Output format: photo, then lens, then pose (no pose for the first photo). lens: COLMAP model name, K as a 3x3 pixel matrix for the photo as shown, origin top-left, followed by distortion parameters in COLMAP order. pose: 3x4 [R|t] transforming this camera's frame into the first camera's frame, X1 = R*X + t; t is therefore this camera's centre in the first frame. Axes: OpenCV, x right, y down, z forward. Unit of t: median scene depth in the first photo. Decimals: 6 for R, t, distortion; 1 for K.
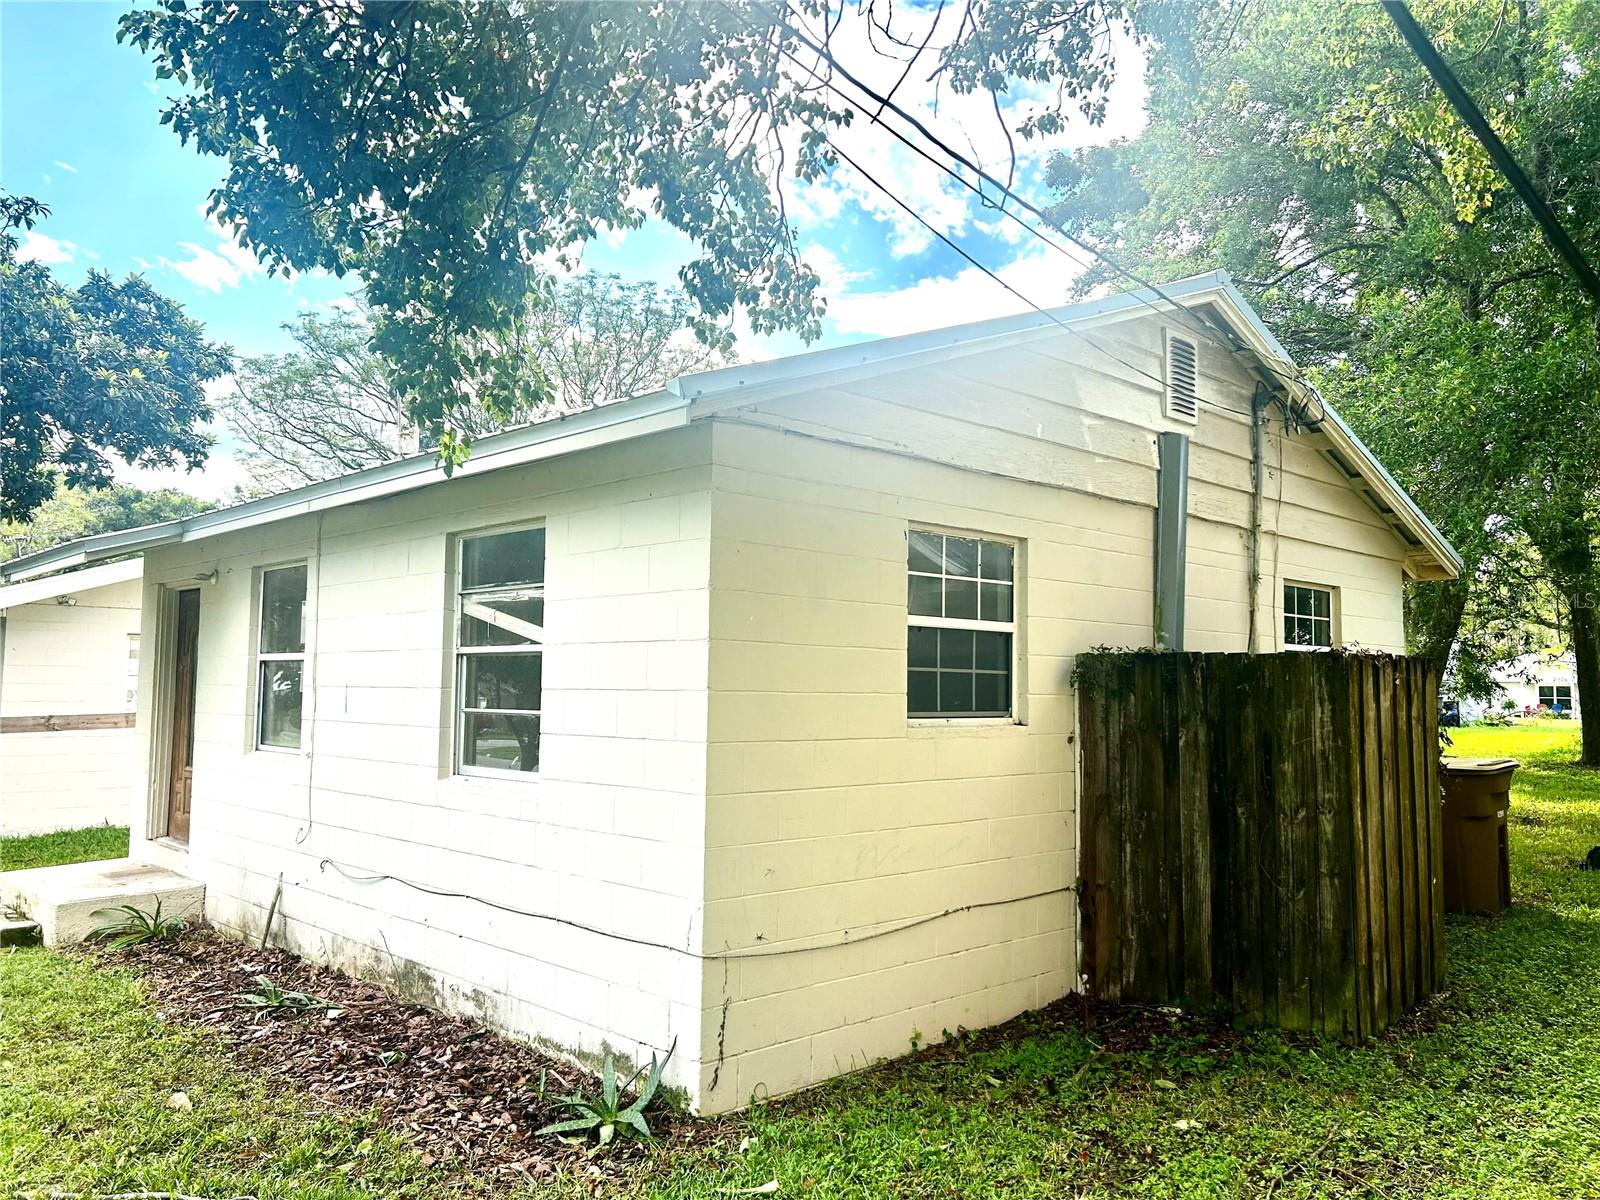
lens RADIAL K [[1194.2, 0, 790.4], [0, 1194.2, 610.0], [0, 0, 1]] dist [0.115829, -0.226438]
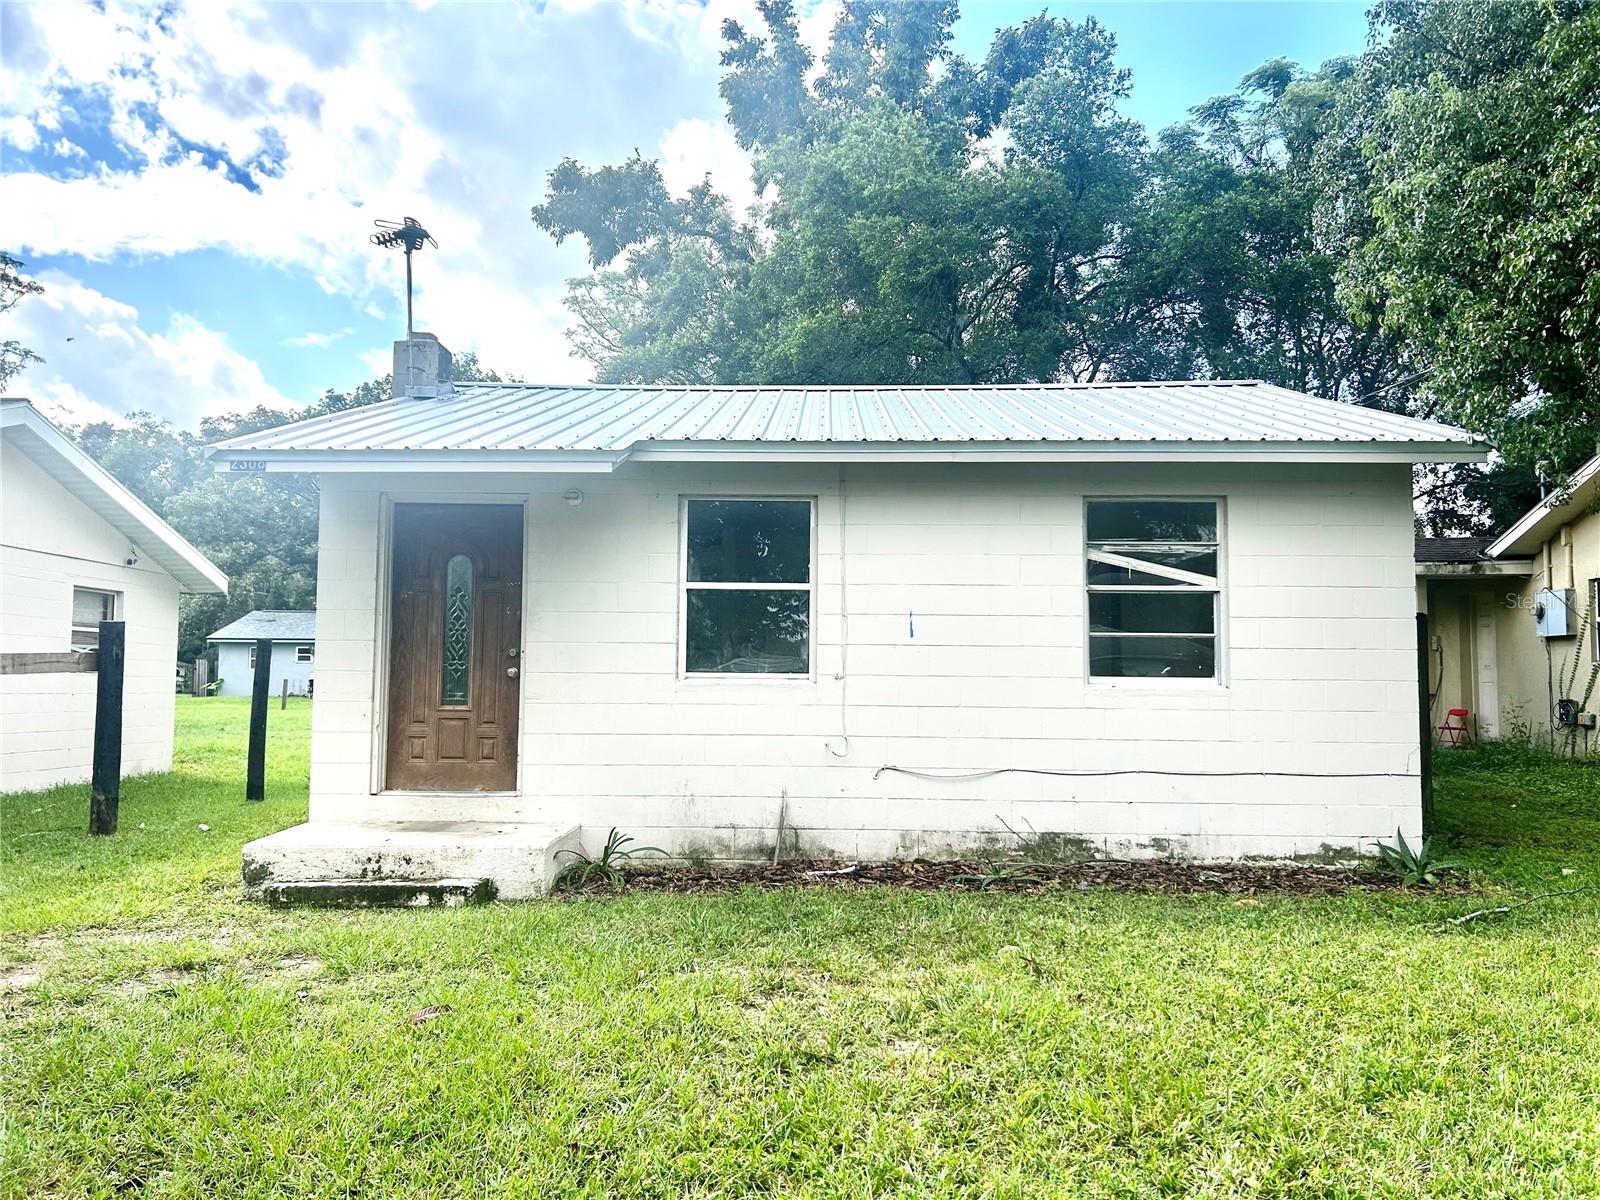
lens RADIAL K [[1194.2, 0, 790.4], [0, 1194.2, 610.0], [0, 0, 1]] dist [0.115829, -0.226438]
pose [[0.710126, 0.041018, 0.702879, -1.446162], [-0.047798, 0.998807, -0.009997, 0.087843], [-0.702451, -0.026497, 0.711239, 0.319331]]
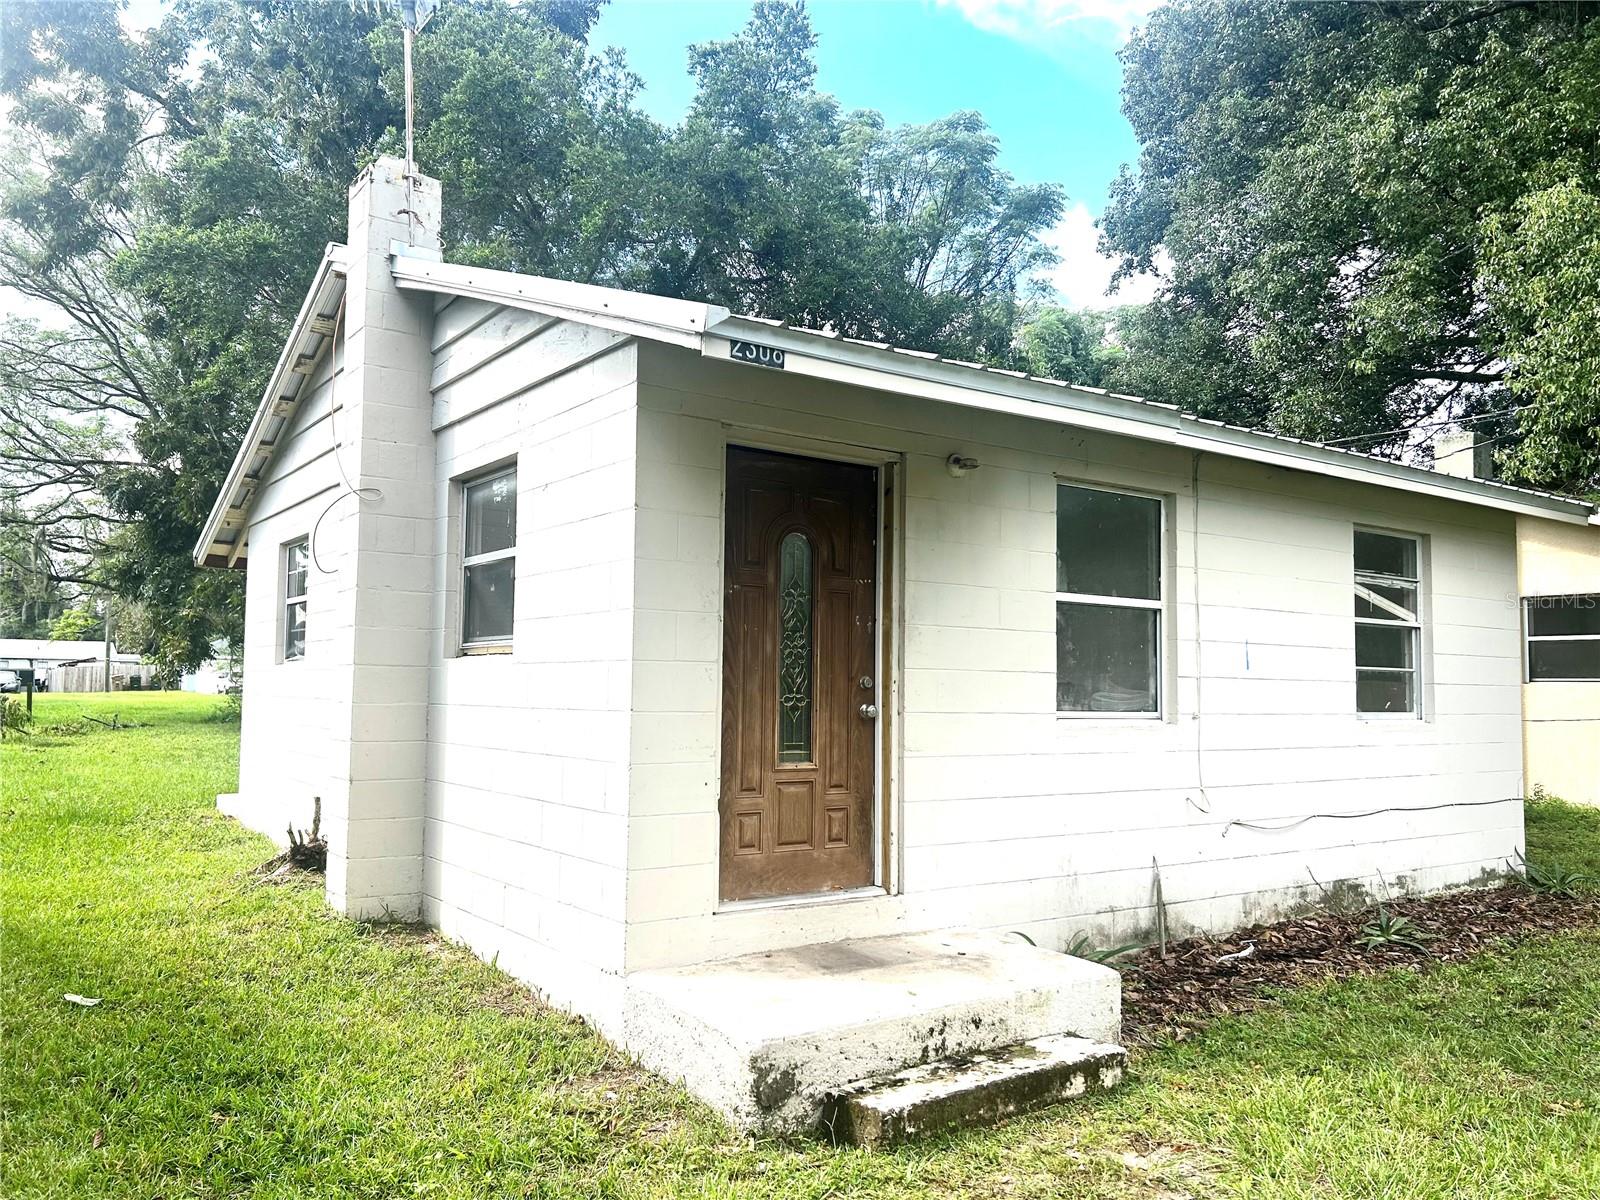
lens RADIAL K [[1194.2, 0, 790.4], [0, 1194.2, 610.0], [0, 0, 1]] dist [0.115829, -0.226438]
pose [[0.156544, 0.057832, 0.985976, -1.631206], [-0.076198, 0.996016, -0.046323, 0.128595], [-0.984727, -0.067877, 0.160327, 1.405881]]
